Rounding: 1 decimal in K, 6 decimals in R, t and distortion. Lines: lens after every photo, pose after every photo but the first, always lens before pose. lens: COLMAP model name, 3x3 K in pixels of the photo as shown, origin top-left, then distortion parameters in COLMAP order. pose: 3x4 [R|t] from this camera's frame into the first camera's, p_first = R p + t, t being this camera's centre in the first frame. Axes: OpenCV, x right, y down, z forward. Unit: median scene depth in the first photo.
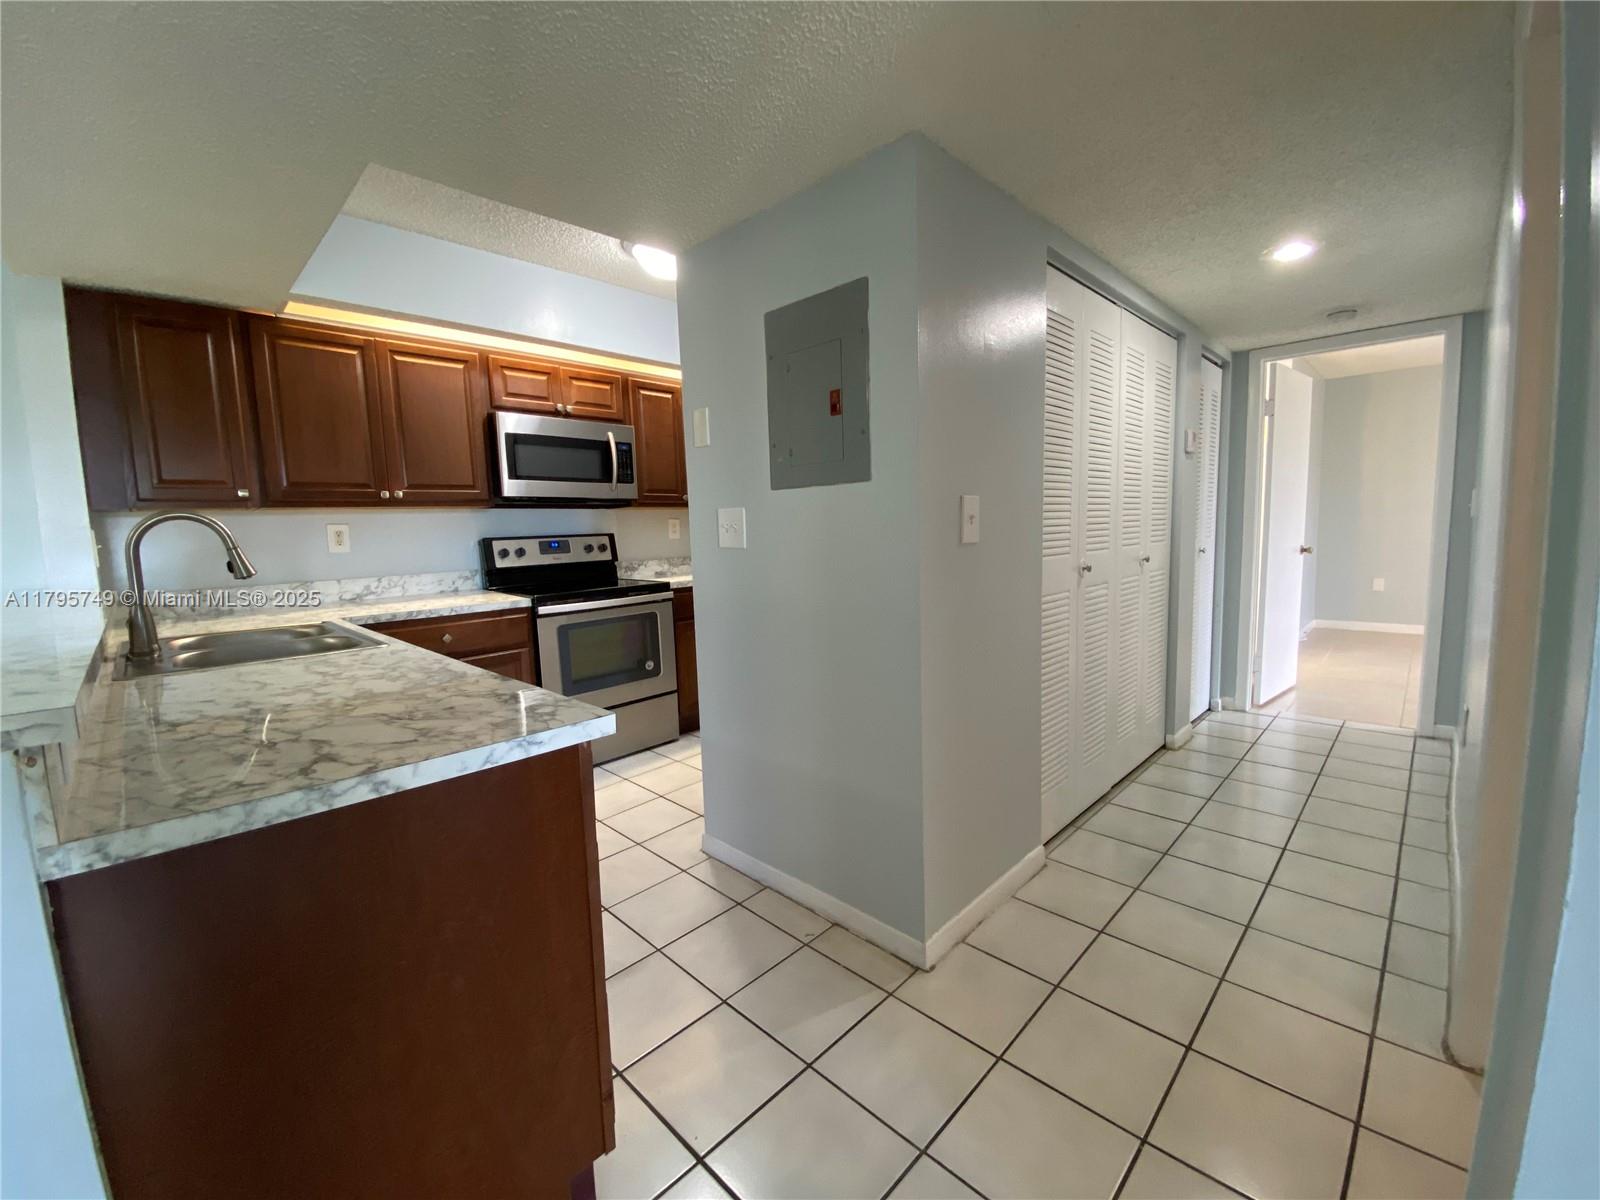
lens RADIAL K [[648.0, 0, 799.7], [0, 648.0, 595.9], [0, 0, 1]] dist [0.022319, -0.019222]
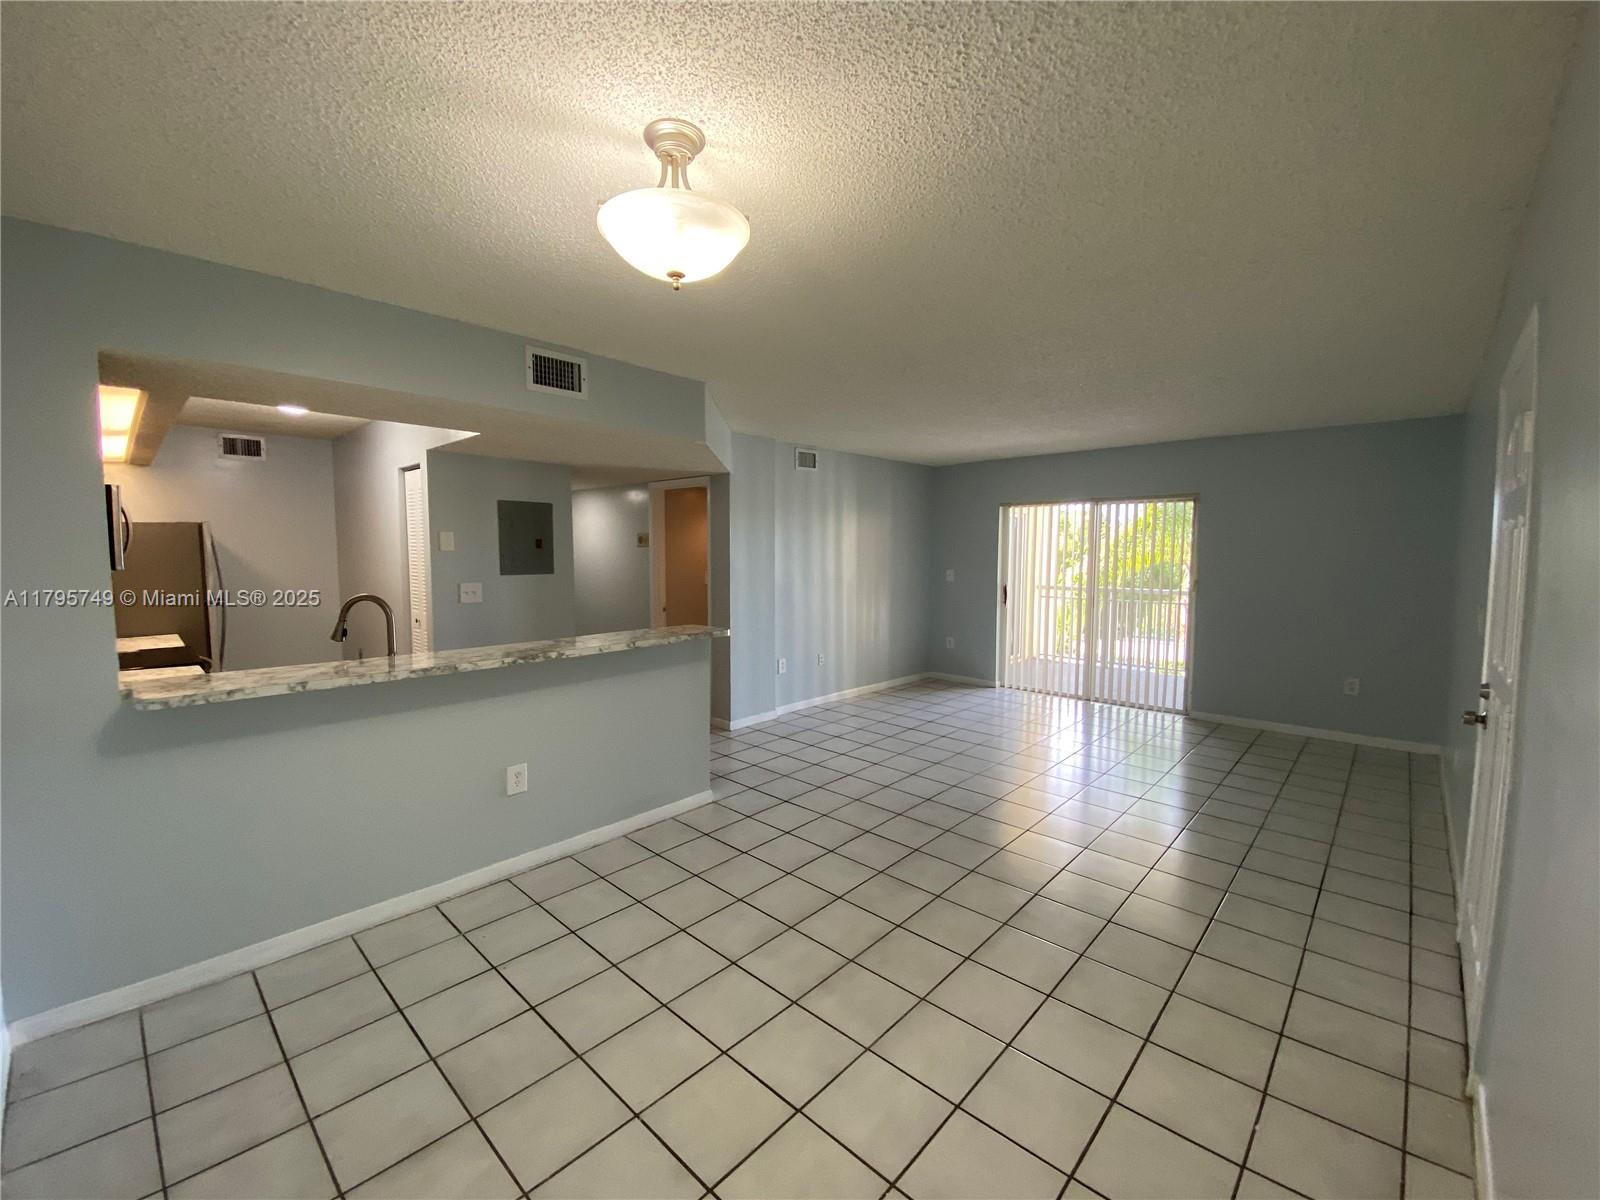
lens RADIAL K [[648.0, 0, 800.0], [0, 648.0, 597.2], [0, 0, 1]] dist [0.022319, -0.019222]
pose [[-0.028548, -0.041402, 0.998735, -1.489563], [0.104694, 0.993523, 0.044178, -0.050641], [-0.994095, 0.105823, -0.024029, 0.019965]]
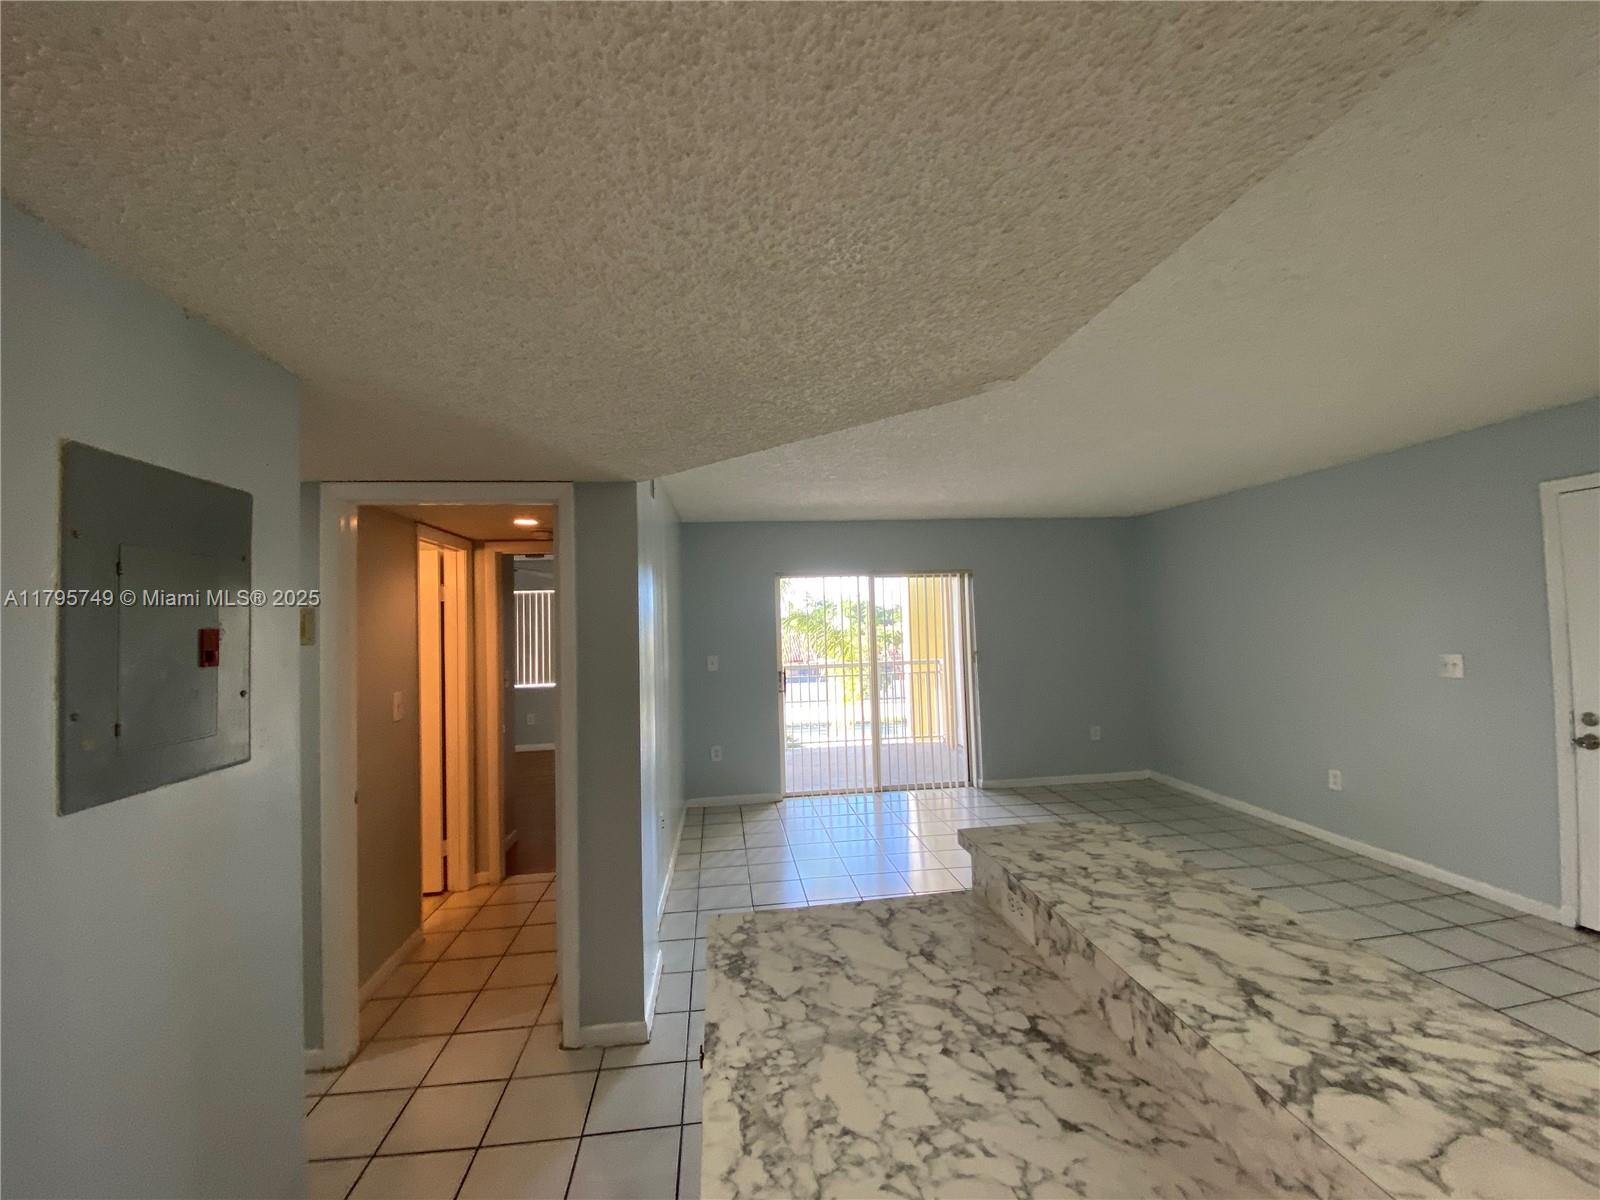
lens RADIAL K [[648.0, 0, 797.8], [0, 648.0, 597.6], [0, 0, 1]] dist [0.022319, -0.019222]
pose [[-0.778326, 0.079413, 0.622818, -0.458375], [0.120849, 0.992369, 0.024491, -0.167255], [-0.616120, 0.094329, -0.781984, 0.650873]]
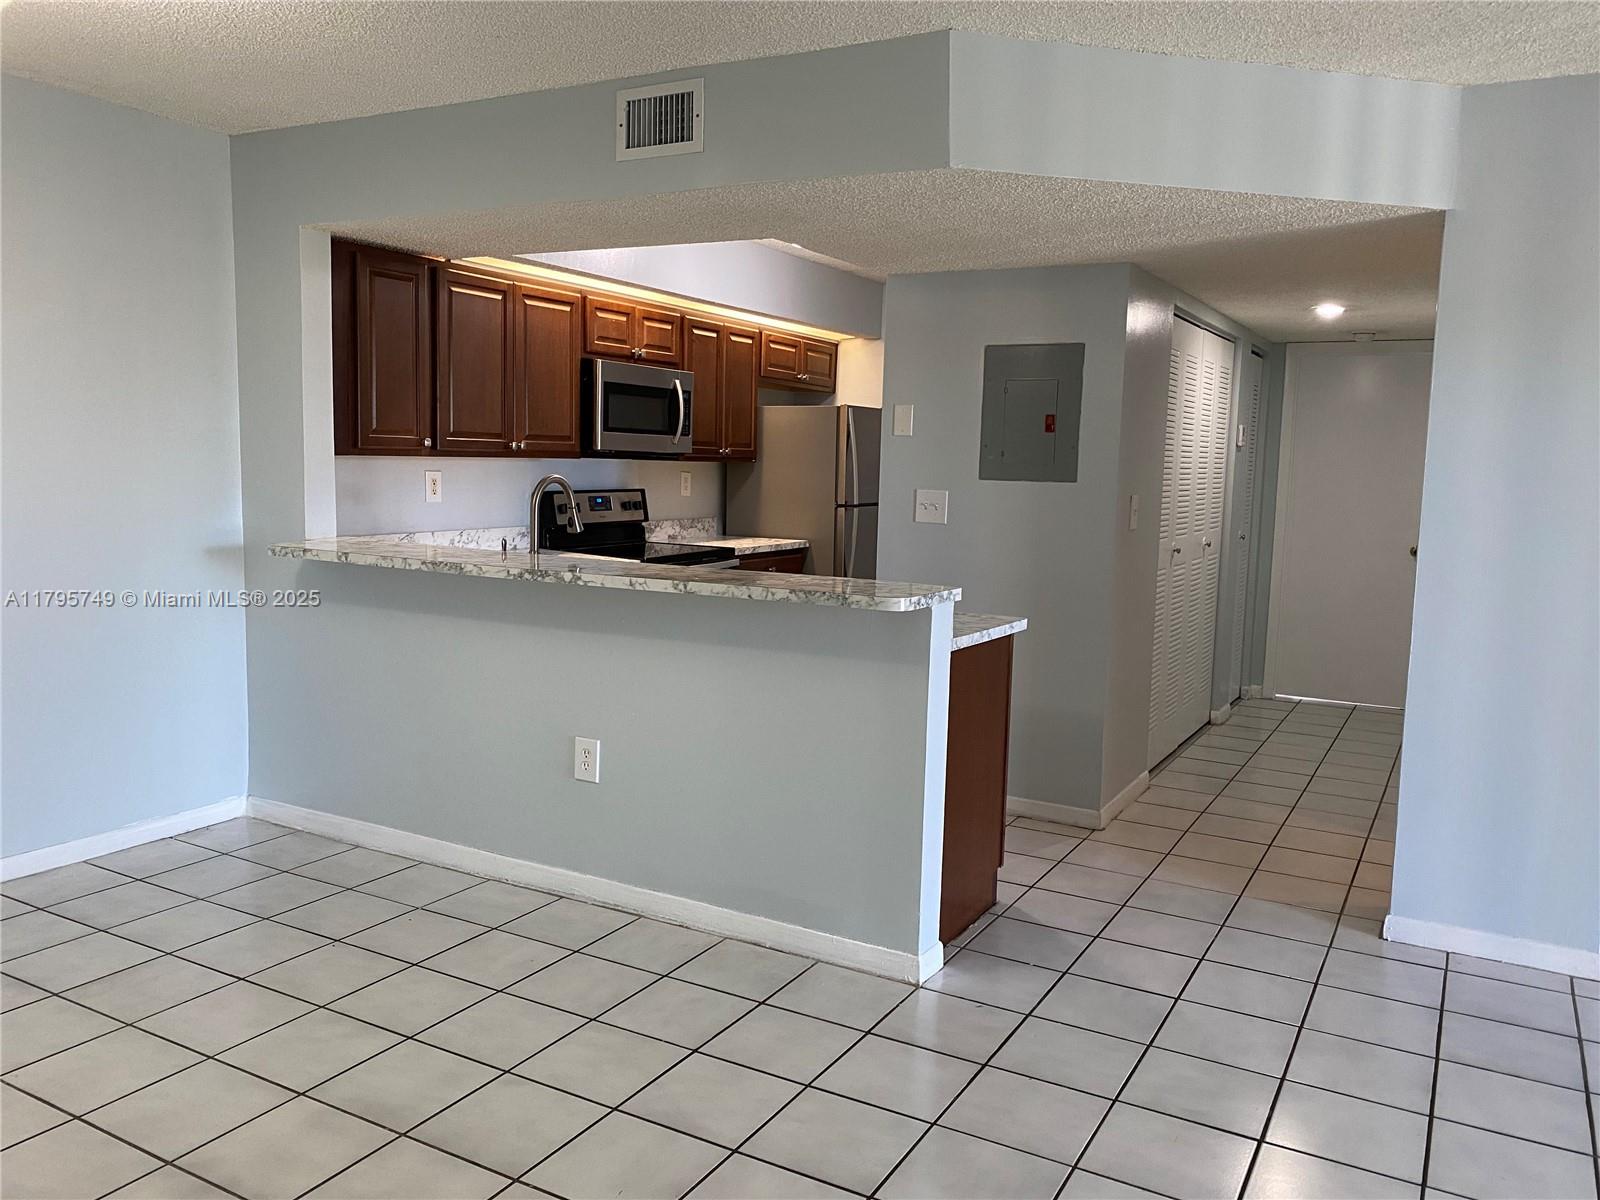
lens RADIAL K [[1231.1, 0, 813.2], [0, 1231.1, 588.1], [0, 0, 1]] dist [0.028614, -0.028925]
pose [[0.961597, 0.029620, 0.272862, -0.648107], [-0.029644, 0.999552, -0.004035, 0.043756], [-0.272859, -0.004209, 0.962045, -0.791593]]
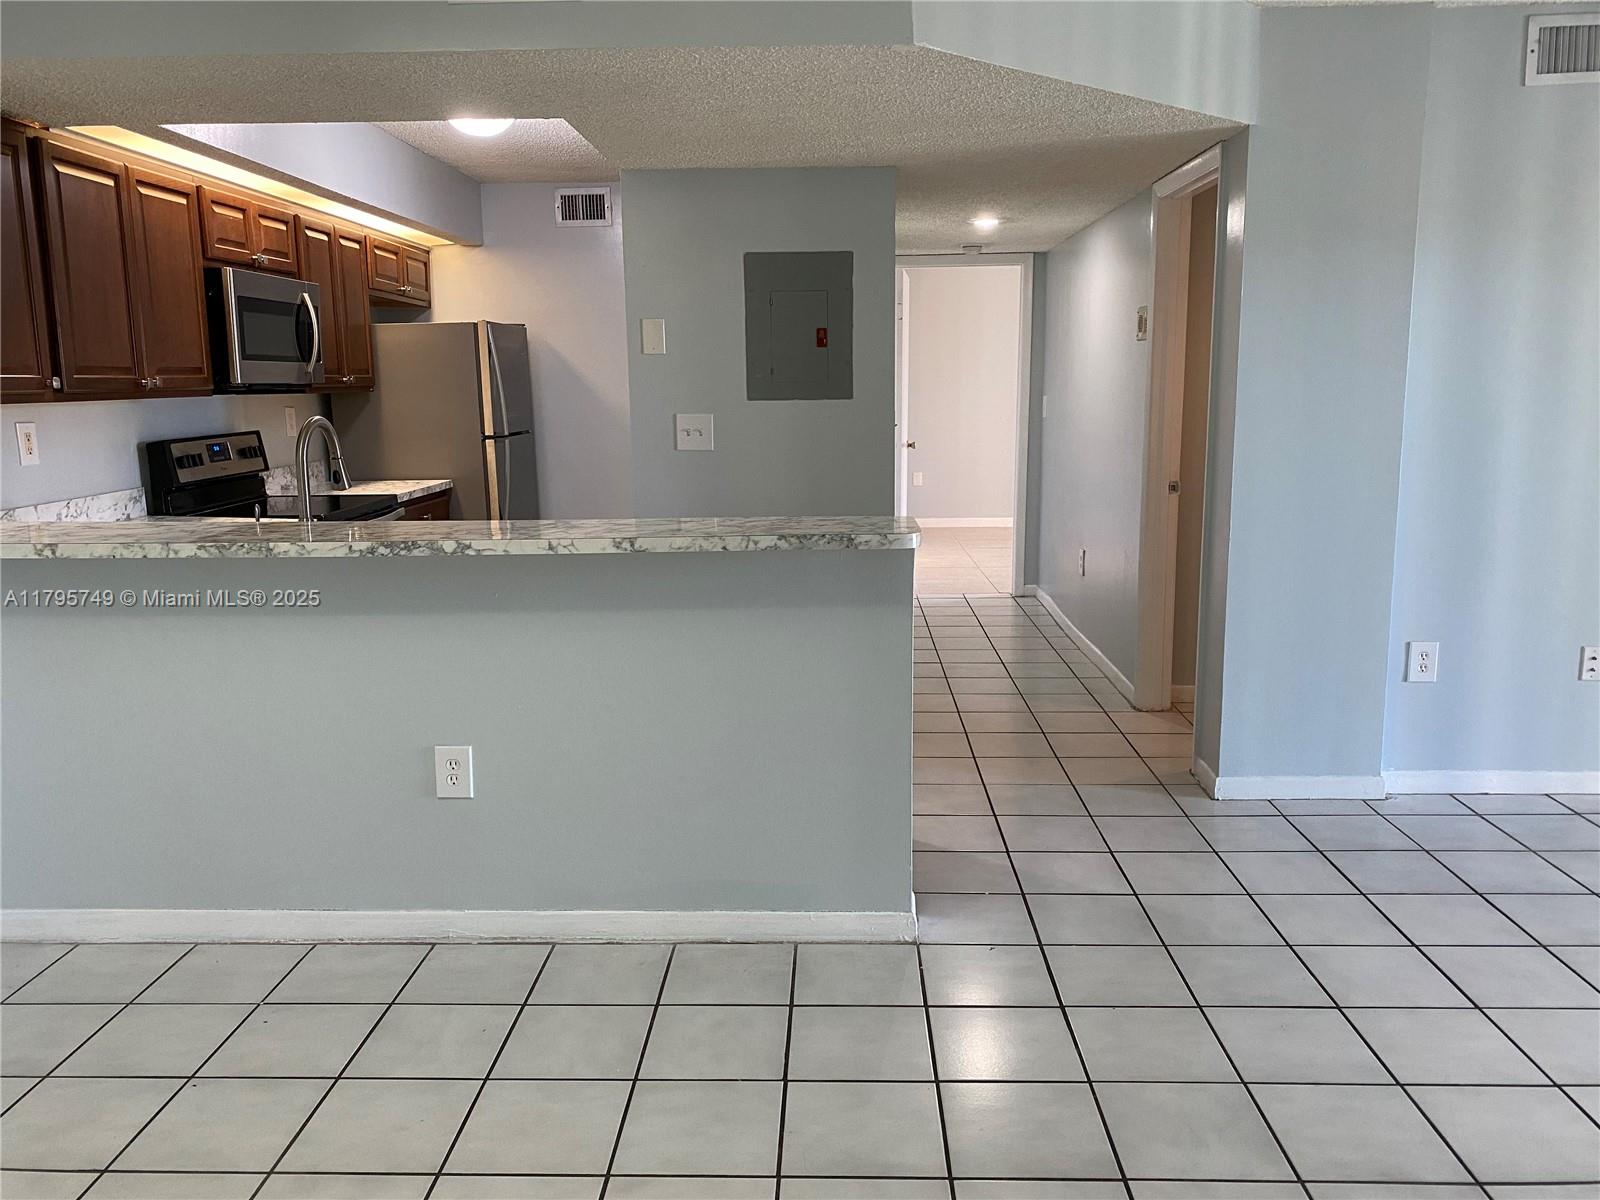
lens RADIAL K [[1231.1, 0, 801.0], [0, 1231.1, 588.3], [0, 0, 1]] dist [0.028614, -0.028925]
pose [[0.734267, -0.090800, 0.672761, -0.970445], [0.060222, 0.995820, 0.068675, 0.019583], [-0.676184, -0.009911, 0.736666, -0.465370]]
